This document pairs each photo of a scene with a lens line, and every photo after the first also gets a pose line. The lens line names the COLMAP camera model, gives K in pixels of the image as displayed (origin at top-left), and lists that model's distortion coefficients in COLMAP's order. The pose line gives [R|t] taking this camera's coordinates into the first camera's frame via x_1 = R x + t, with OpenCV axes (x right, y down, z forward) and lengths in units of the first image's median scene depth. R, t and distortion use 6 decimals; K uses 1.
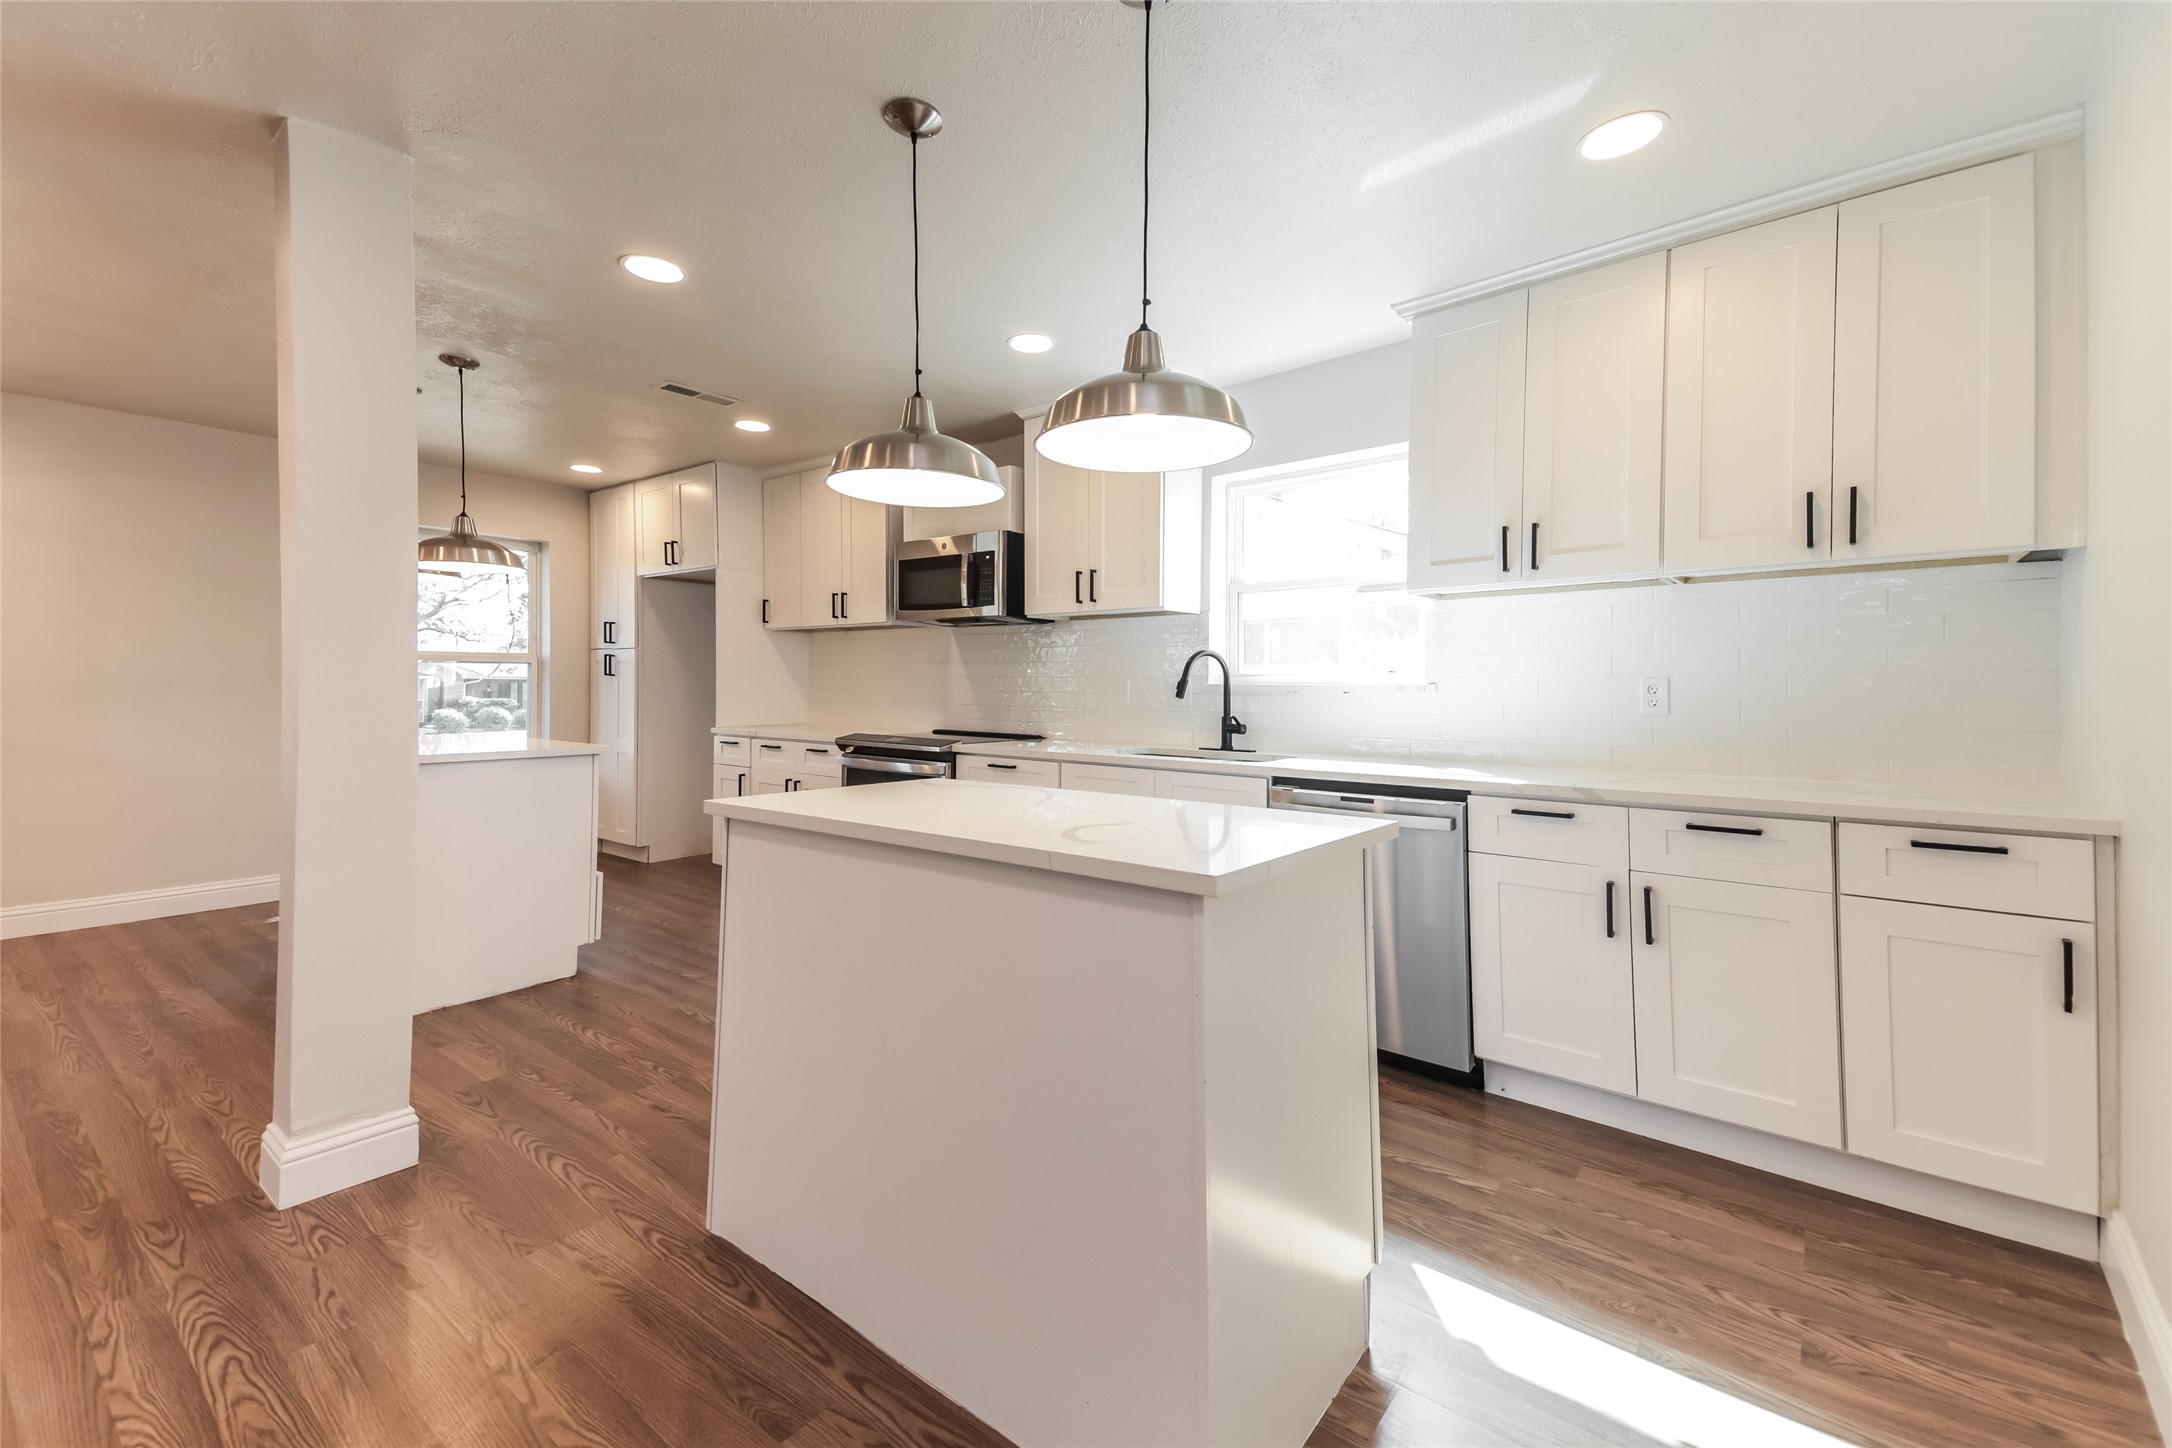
lens RADIAL K [[890.8, 0, 1089.5], [0, 890.8, 703.4], [0, 0, 1]] dist [0.117414, -0.046437]
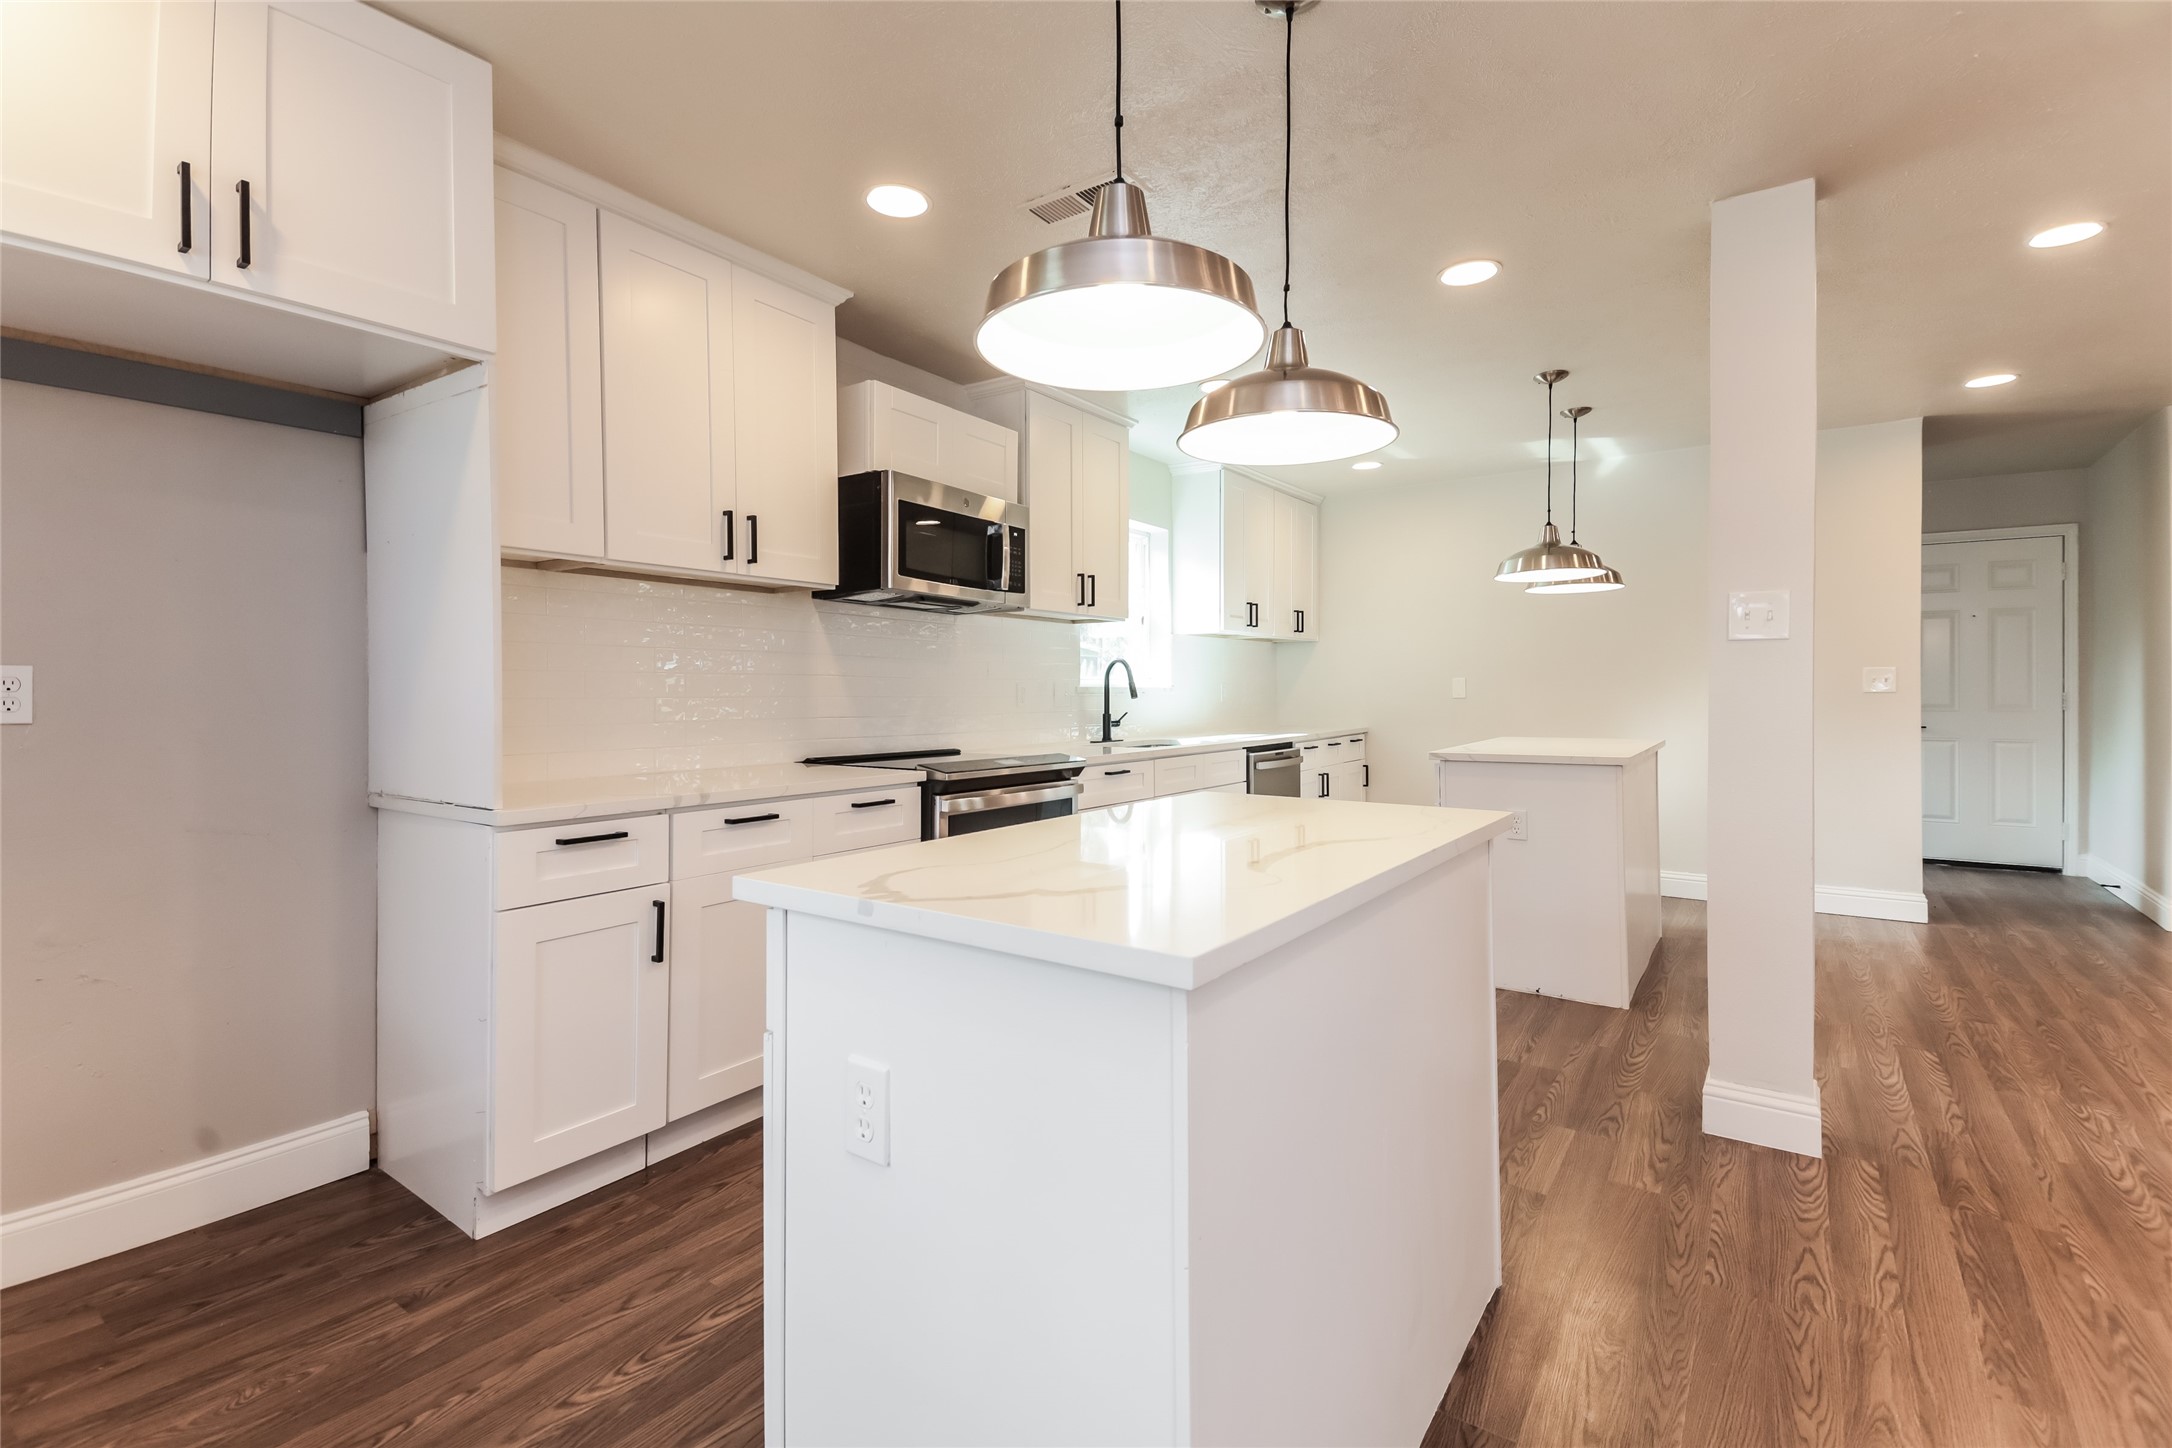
lens RADIAL K [[946.8, 0, 1058.5], [0, 946.8, 716.4], [0, 0, 1]] dist [0.000792, -0.019320]
pose [[-0.014760, -0.027112, 0.999523, -1.437054], [0.033230, 0.999067, 0.027590, -0.022903], [-0.999339, 0.033621, -0.013845, 1.412662]]
